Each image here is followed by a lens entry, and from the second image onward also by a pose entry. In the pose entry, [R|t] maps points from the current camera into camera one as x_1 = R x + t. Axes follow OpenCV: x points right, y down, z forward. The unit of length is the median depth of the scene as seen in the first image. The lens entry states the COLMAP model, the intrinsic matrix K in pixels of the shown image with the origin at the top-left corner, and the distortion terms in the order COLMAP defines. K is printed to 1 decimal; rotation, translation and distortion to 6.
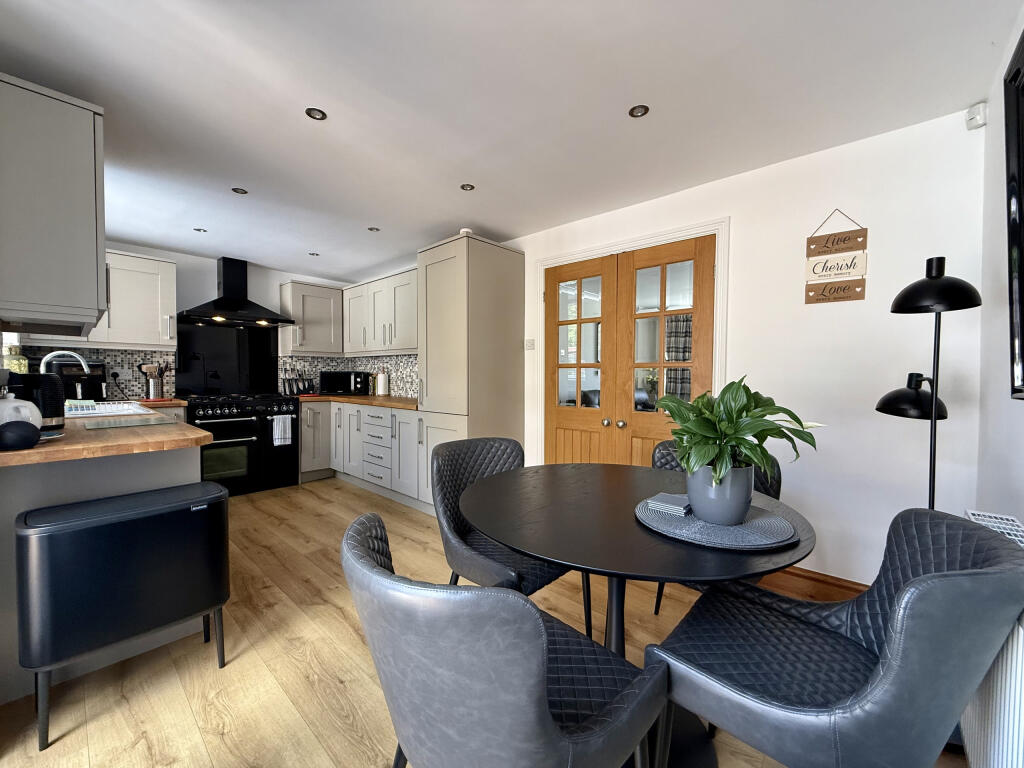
lens RADIAL K [[408.9, 0, 512.6], [0, 408.9, 386.7], [0, 0, 1]] dist [0.000437, 0.000060]
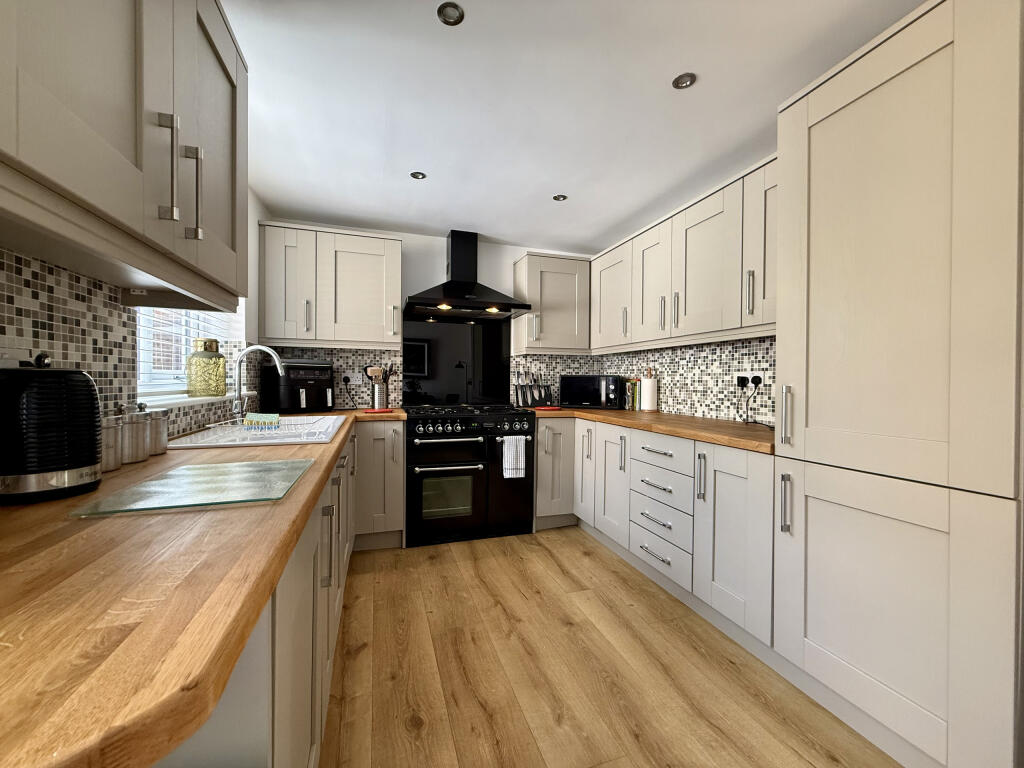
lens RADIAL K [[408.9, 0, 512.6], [0, 408.9, 386.7], [0, 0, 1]] dist [0.000437, 0.000060]
pose [[0.871757, 0.006330, -0.489898, -0.204715], [-0.015117, 0.999788, -0.013981, -0.005865], [0.489706, 0.019594, 0.871667, 0.353824]]
